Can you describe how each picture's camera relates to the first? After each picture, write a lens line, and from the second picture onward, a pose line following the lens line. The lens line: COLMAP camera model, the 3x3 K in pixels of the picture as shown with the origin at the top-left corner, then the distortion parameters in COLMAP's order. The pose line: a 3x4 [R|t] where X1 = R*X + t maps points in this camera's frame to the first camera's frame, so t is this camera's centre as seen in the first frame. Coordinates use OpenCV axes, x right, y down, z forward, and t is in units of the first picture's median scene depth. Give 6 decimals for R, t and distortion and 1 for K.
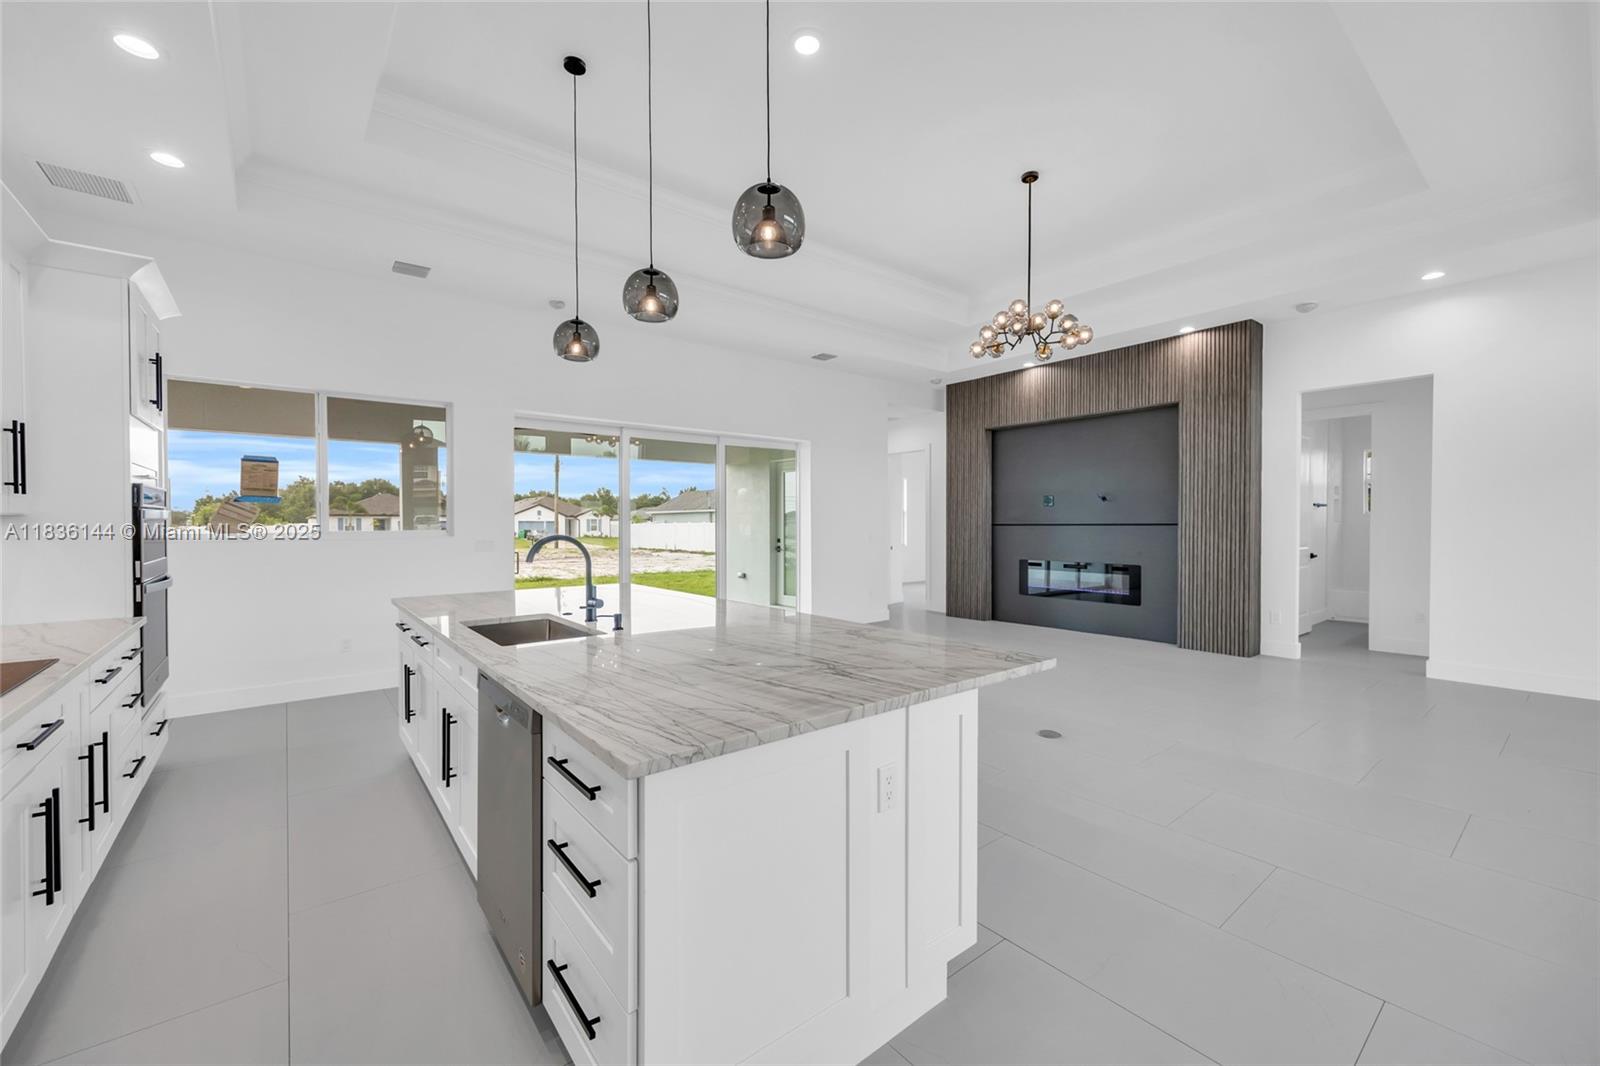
lens RADIAL K [[613.3, 0, 807.0], [0, 613.3, 525.5], [0, 0, 1]] dist [0.001436, 0.000211]
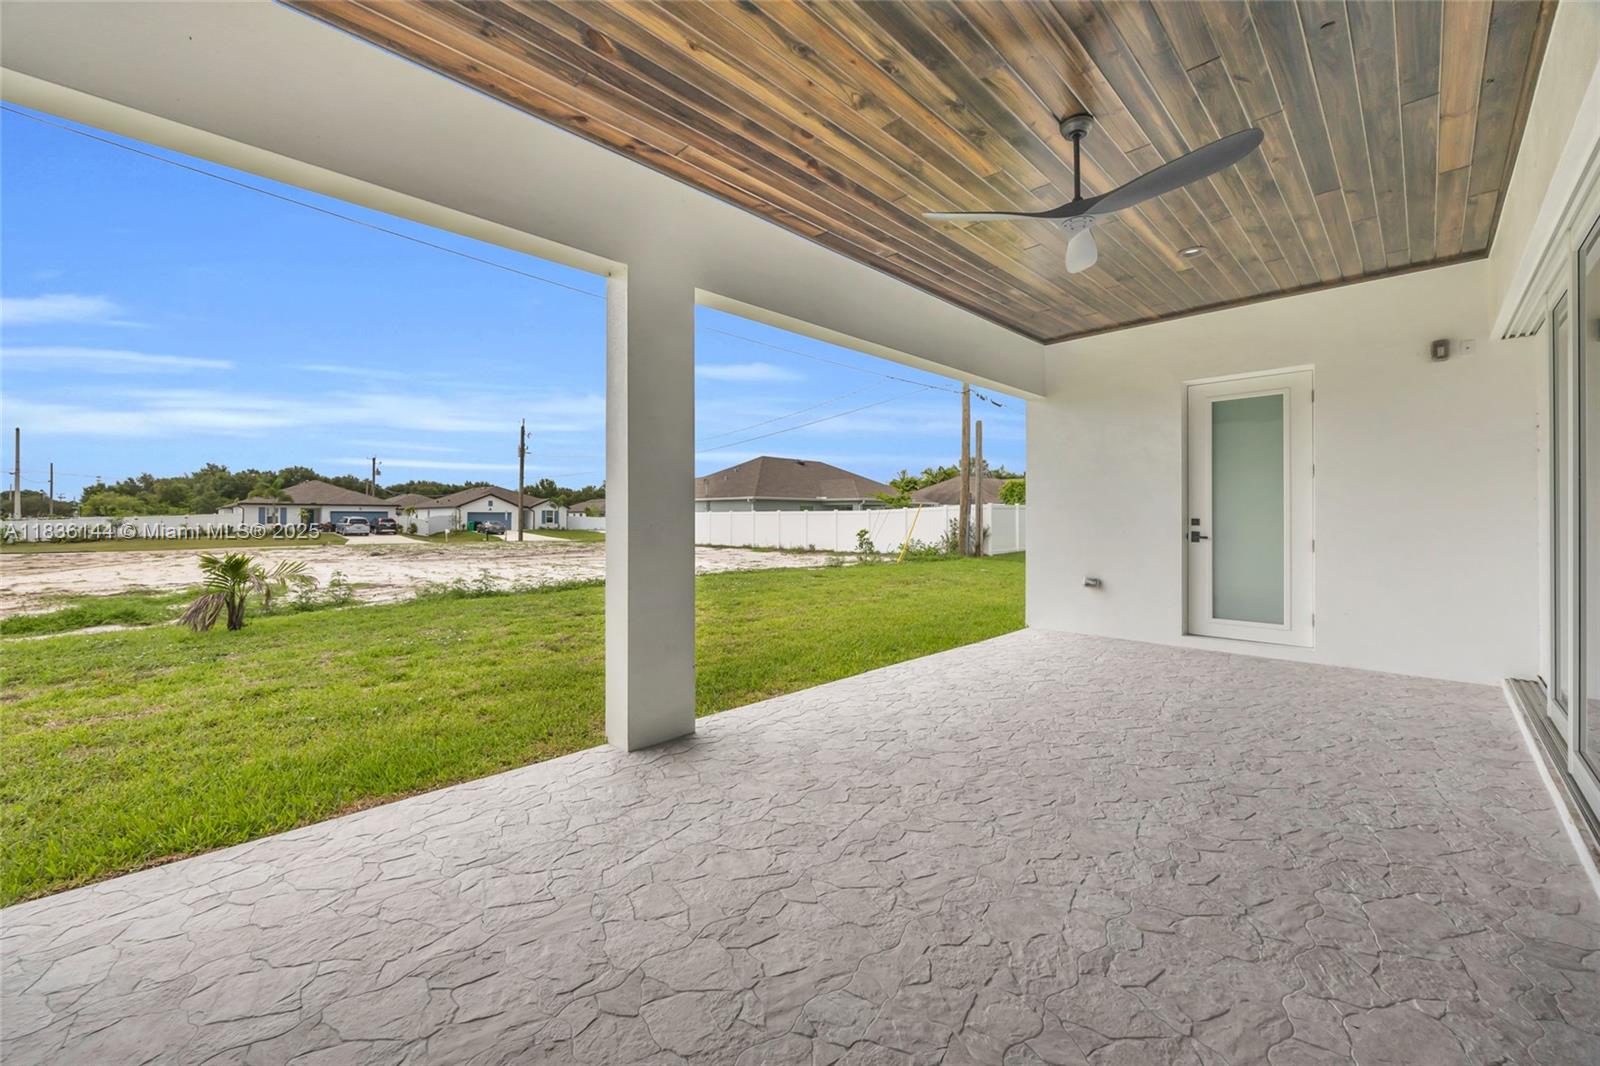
lens RADIAL K [[617.9, 0, 799.6], [0, 617.9, 518.6], [0, 0, 1]] dist [-0.004027, 0.000057]
pose [[0.996933, 0.004961, 0.078107, -0.052808], [-0.004700, 0.999983, -0.003515, 0.002860], [-0.078123, 0.003137, 0.996939, 0.052363]]
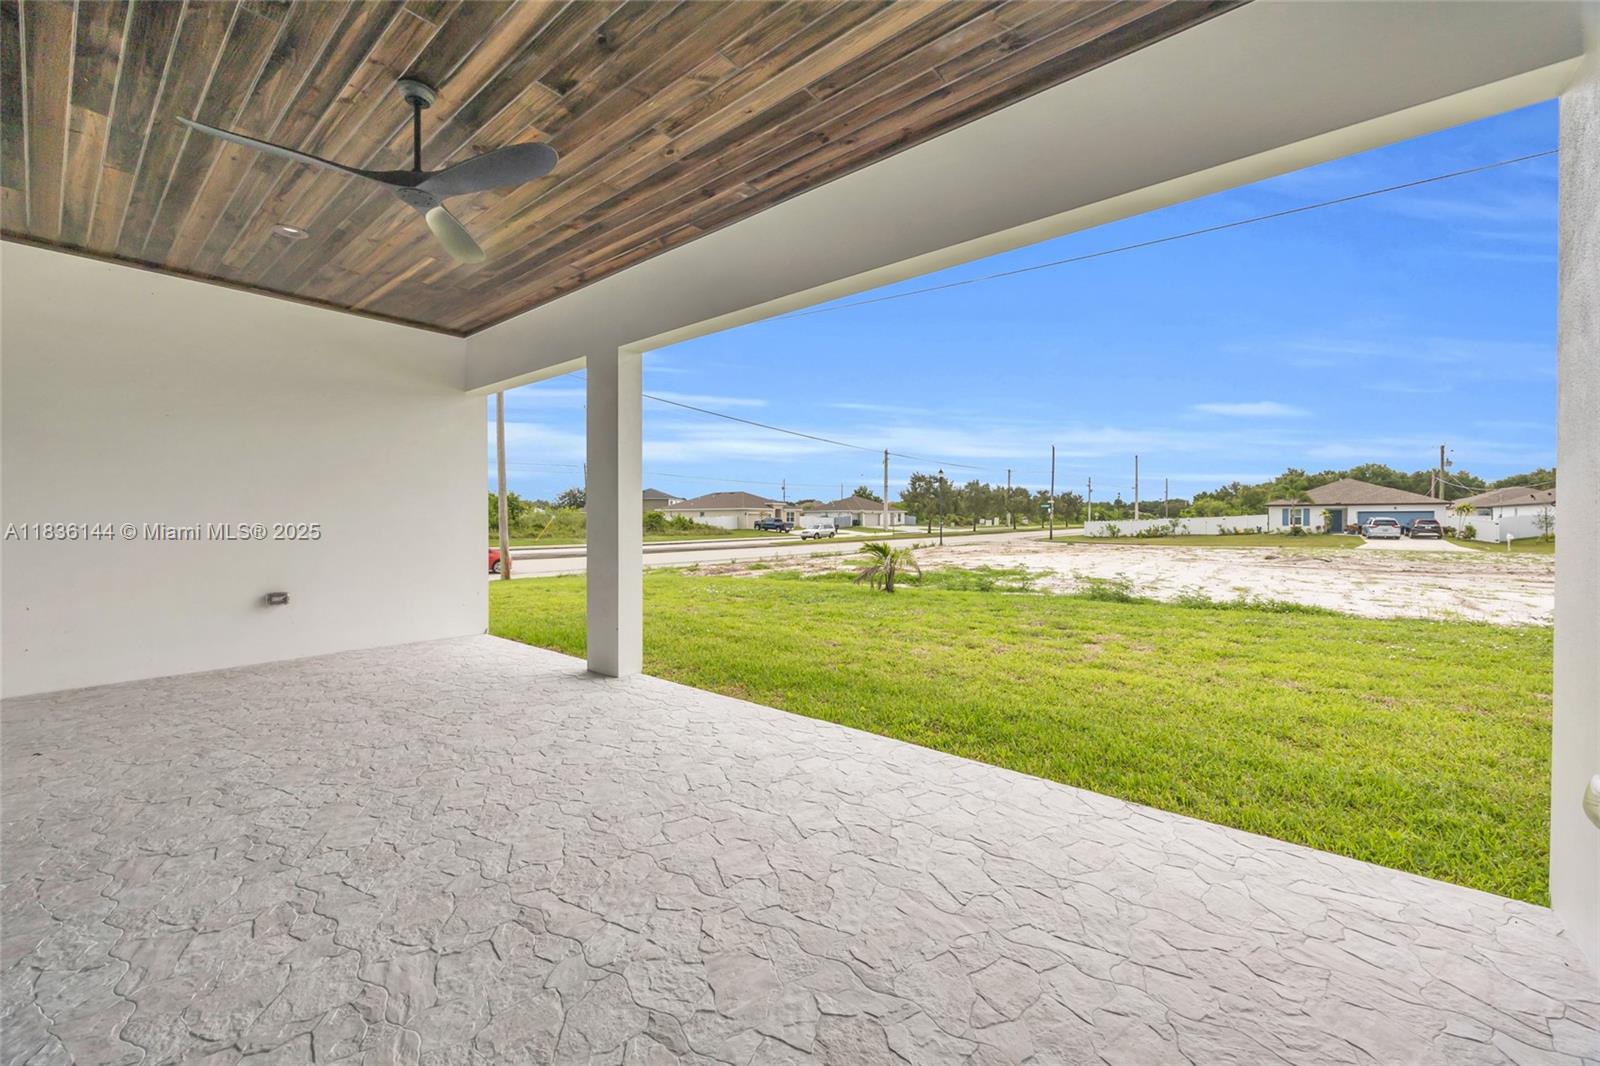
lens RADIAL K [[617.9, 0, 789.7], [0, 617.9, 526.1], [0, 0, 1]] dist [-0.004027, 0.000057]
pose [[0.177519, 0.015151, -0.984001, 0.004551], [-0.003813, 0.999885, 0.014708, 0.002450], [0.984110, 0.001142, 0.177556, 0.102644]]
